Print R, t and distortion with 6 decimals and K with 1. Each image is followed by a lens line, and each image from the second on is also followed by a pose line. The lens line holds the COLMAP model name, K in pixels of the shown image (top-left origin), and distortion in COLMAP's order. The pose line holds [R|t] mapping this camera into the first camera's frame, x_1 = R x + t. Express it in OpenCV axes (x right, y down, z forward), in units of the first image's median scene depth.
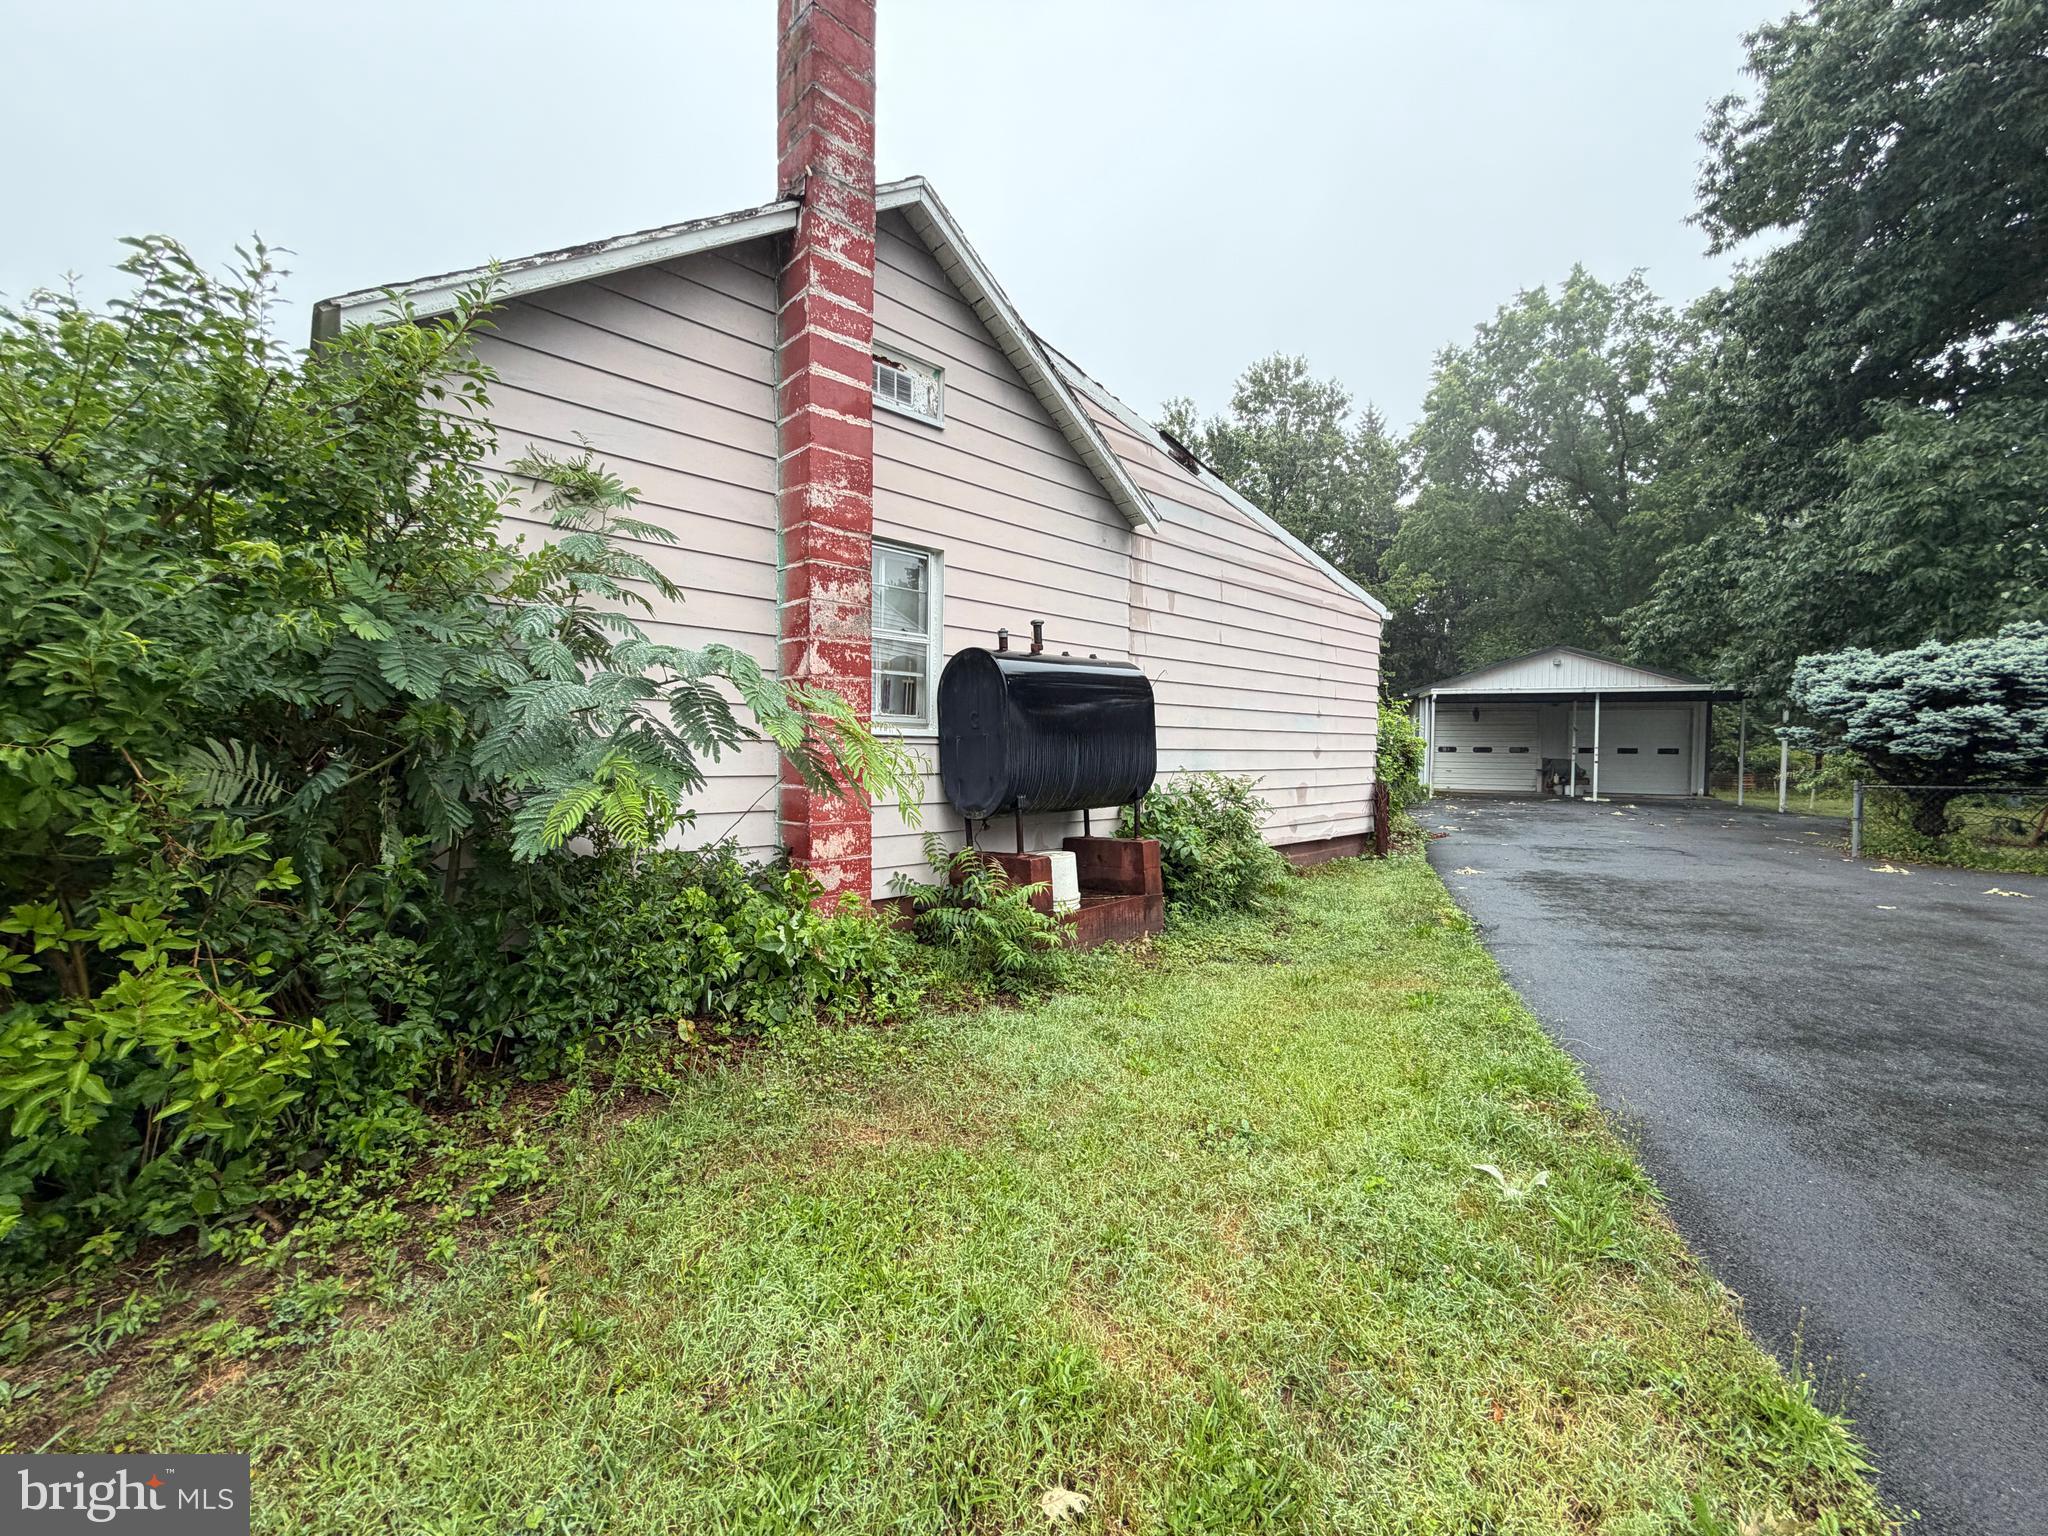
lens RADIAL K [[814.5, 0, 1038.1], [0, 814.5, 773.5], [0, 0, 1]] dist [-0.001079, 0.000396]
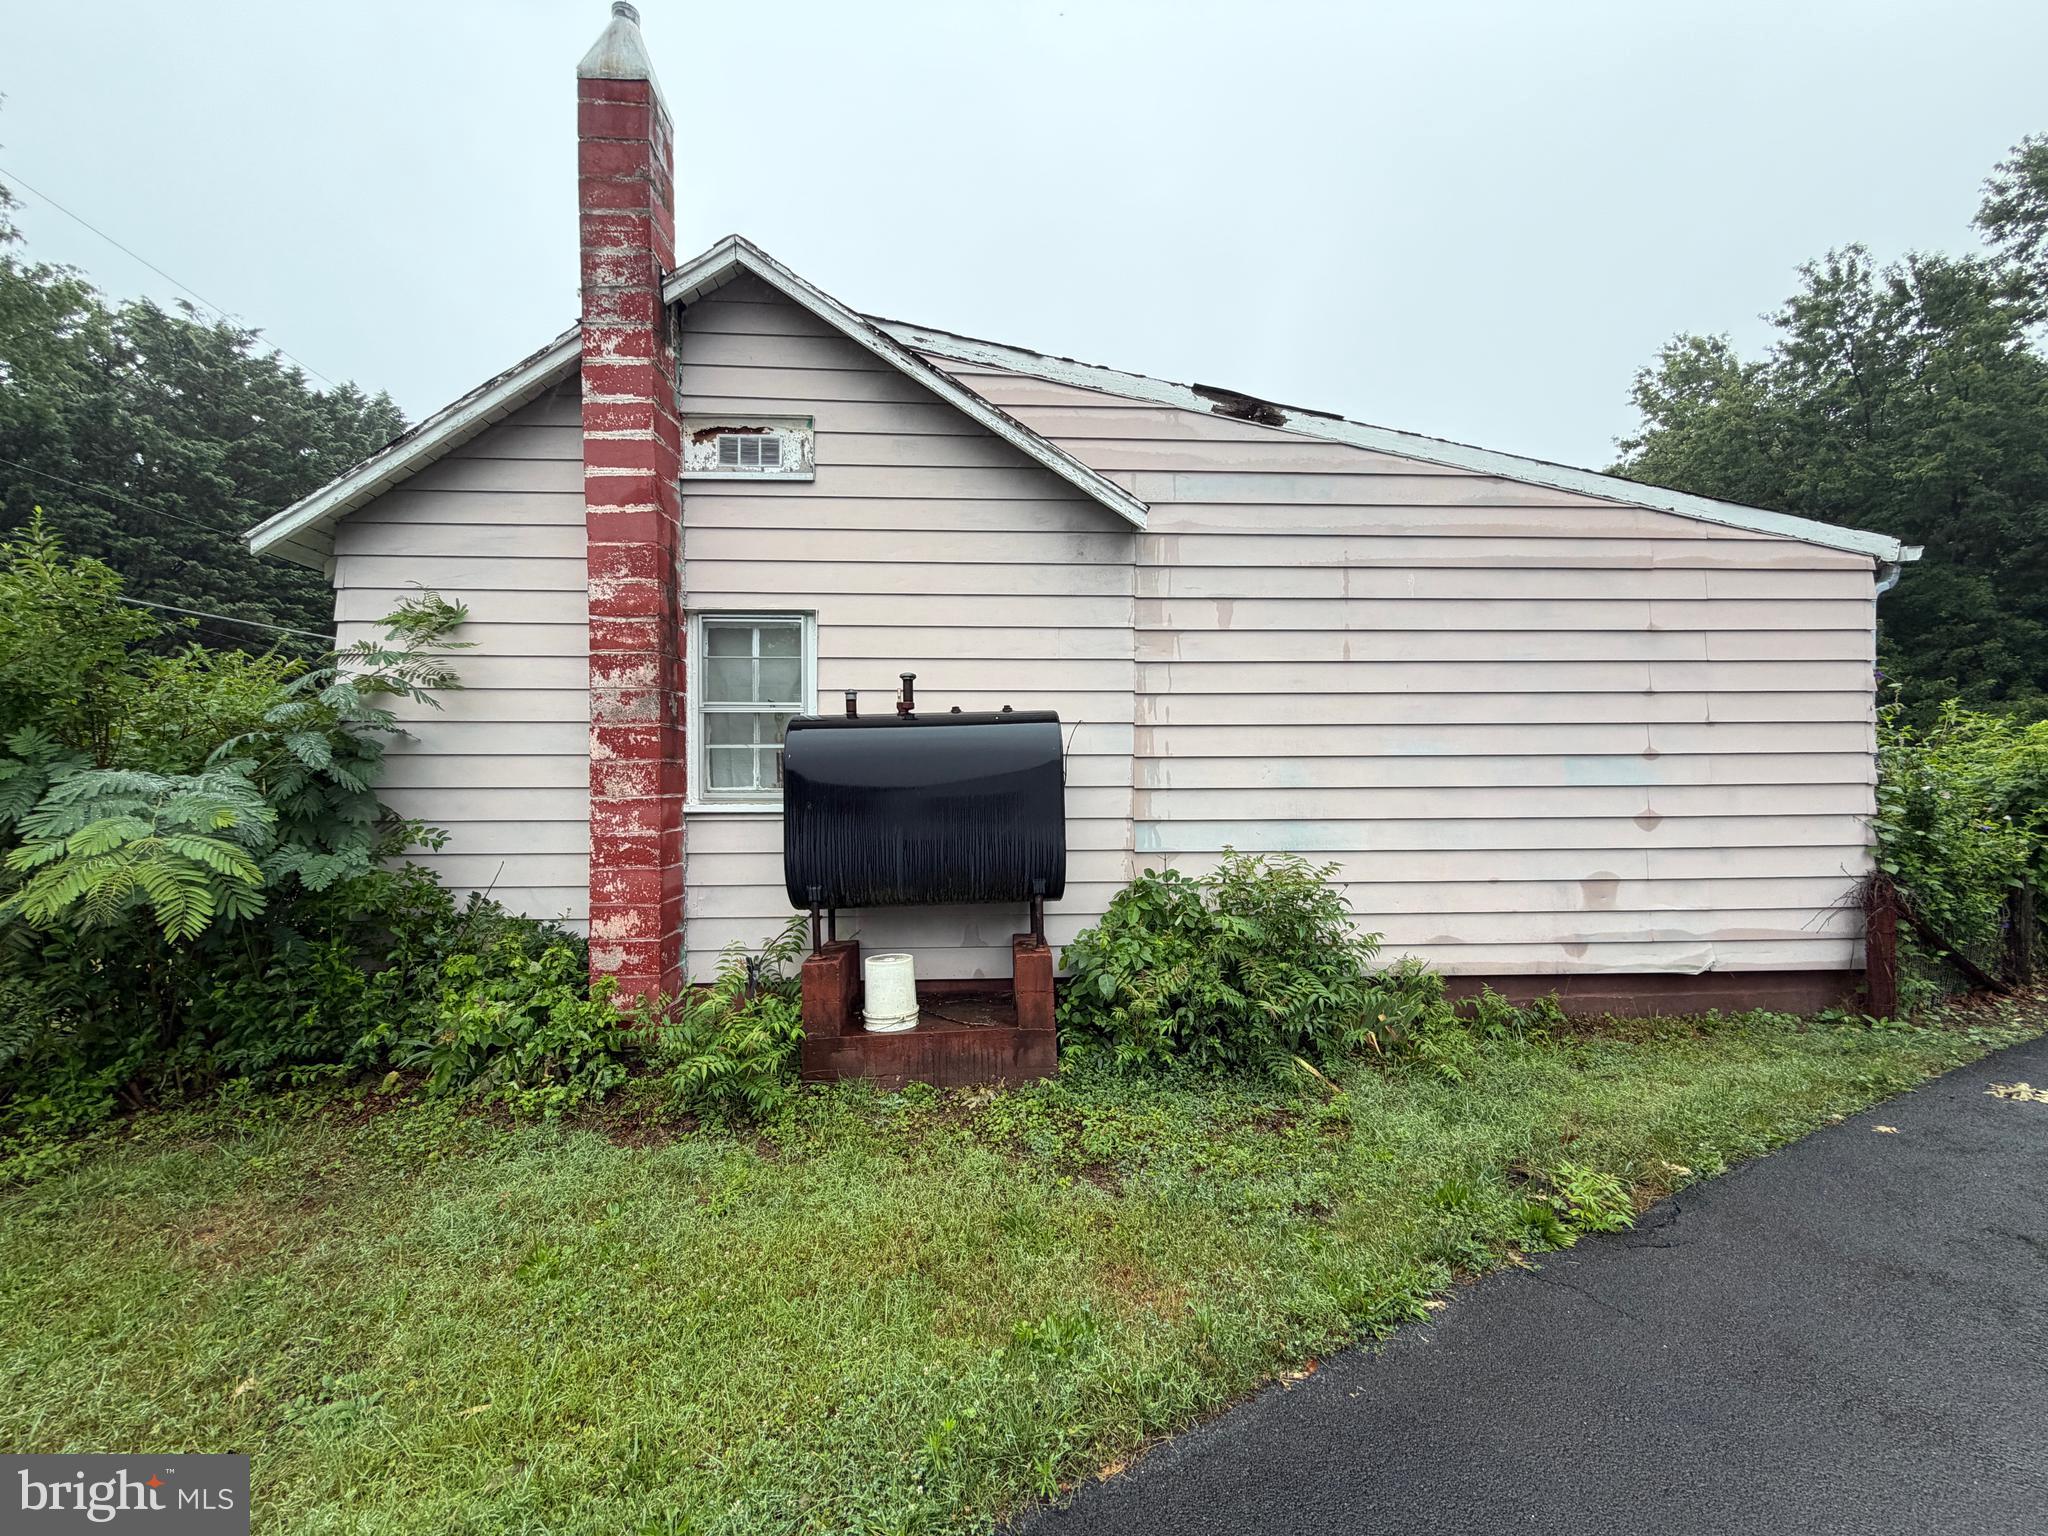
lens RADIAL K [[814.5, 0, 1025.3], [0, 814.5, 769.6], [0, 0, 1]] dist [-0.001079, 0.000396]
pose [[0.750671, -0.012433, -0.660559, 0.704903], [-0.010291, 0.999482, -0.030506, -0.071175], [0.660596, 0.029697, 0.750154, 0.496085]]
